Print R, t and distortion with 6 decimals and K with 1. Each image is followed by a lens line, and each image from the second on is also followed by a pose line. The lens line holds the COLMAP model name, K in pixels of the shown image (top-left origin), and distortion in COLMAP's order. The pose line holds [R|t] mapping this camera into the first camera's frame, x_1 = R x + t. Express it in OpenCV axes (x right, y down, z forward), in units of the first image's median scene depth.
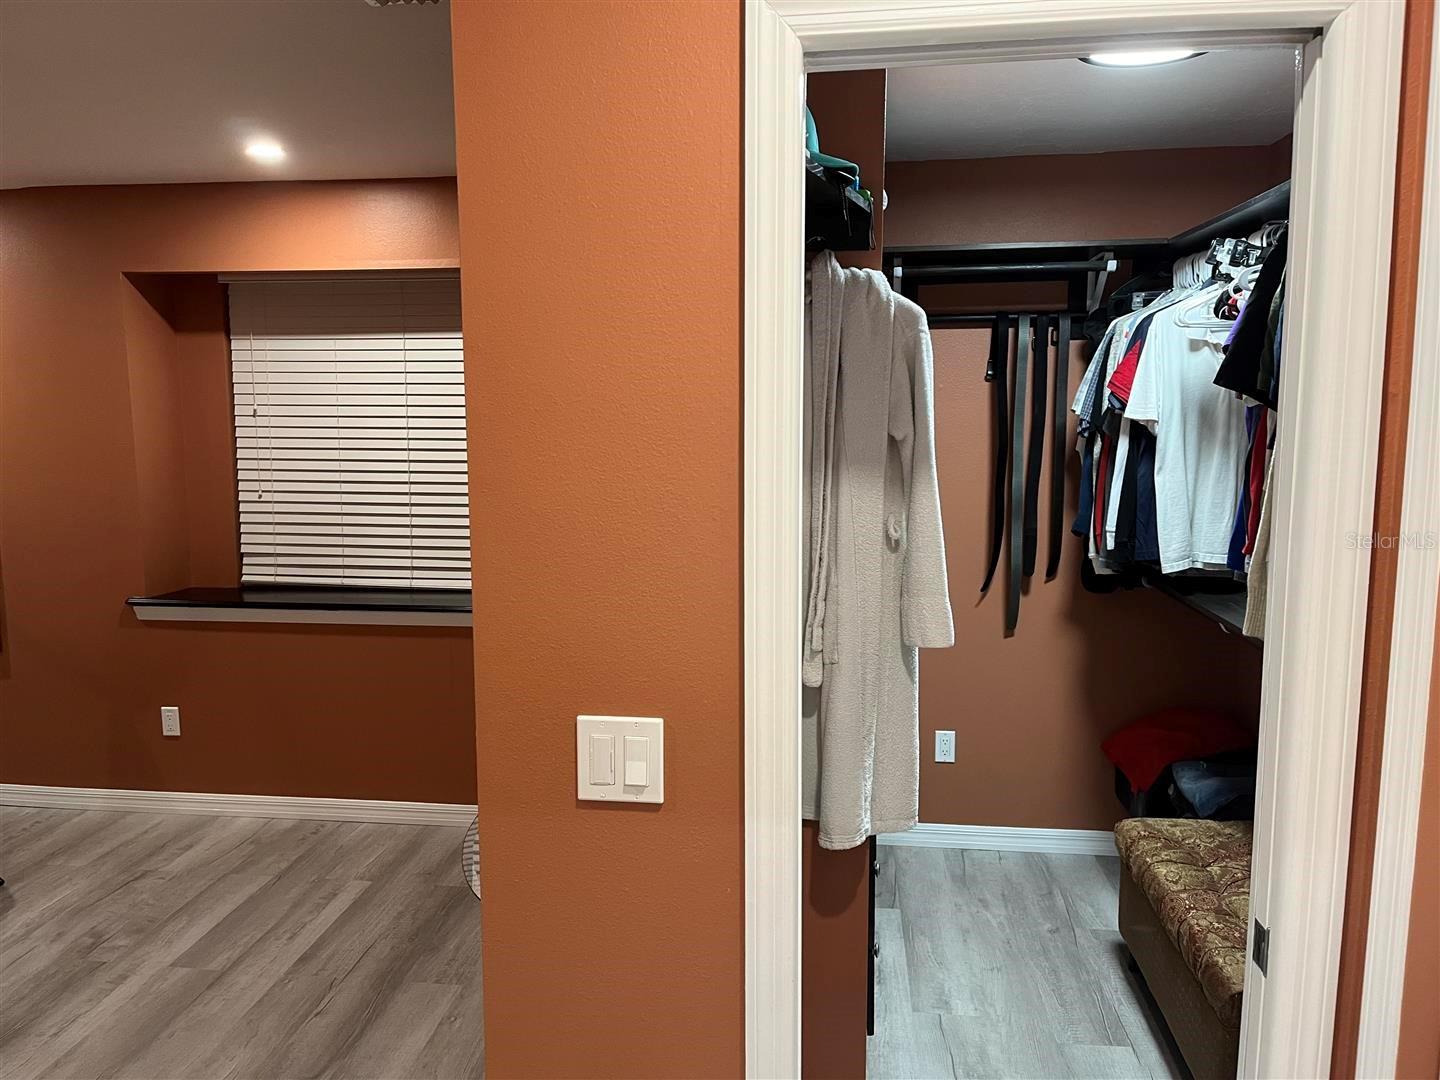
lens RADIAL K [[1103.3, 0, 720.0], [0, 1103.3, 540.0], [0, 0, 1]] dist [0.034854, -0.002111]
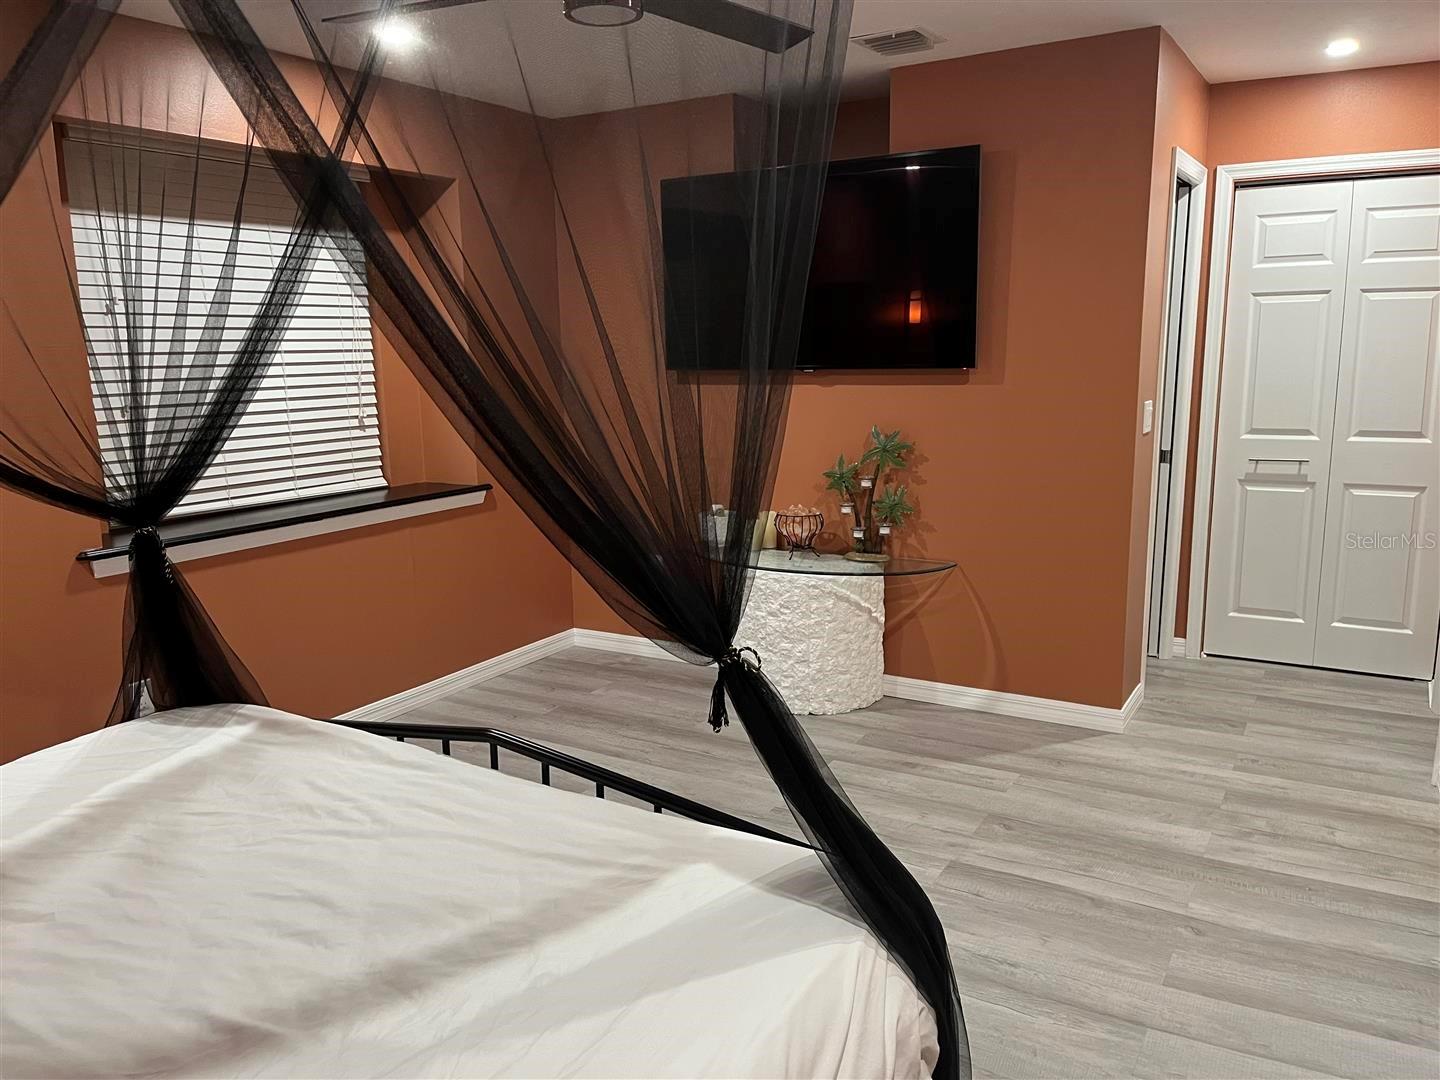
lens RADIAL K [[1103.3, 0, 720.0], [0, 1103.3, 540.0], [0, 0, 1]] dist [0.034854, -0.002111]
pose [[0.389930, -0.169684, 0.905076, -1.029764], [0.132058, 0.983020, 0.127404, 0.004623], [-0.911326, 0.069844, 0.405717, 0.291758]]
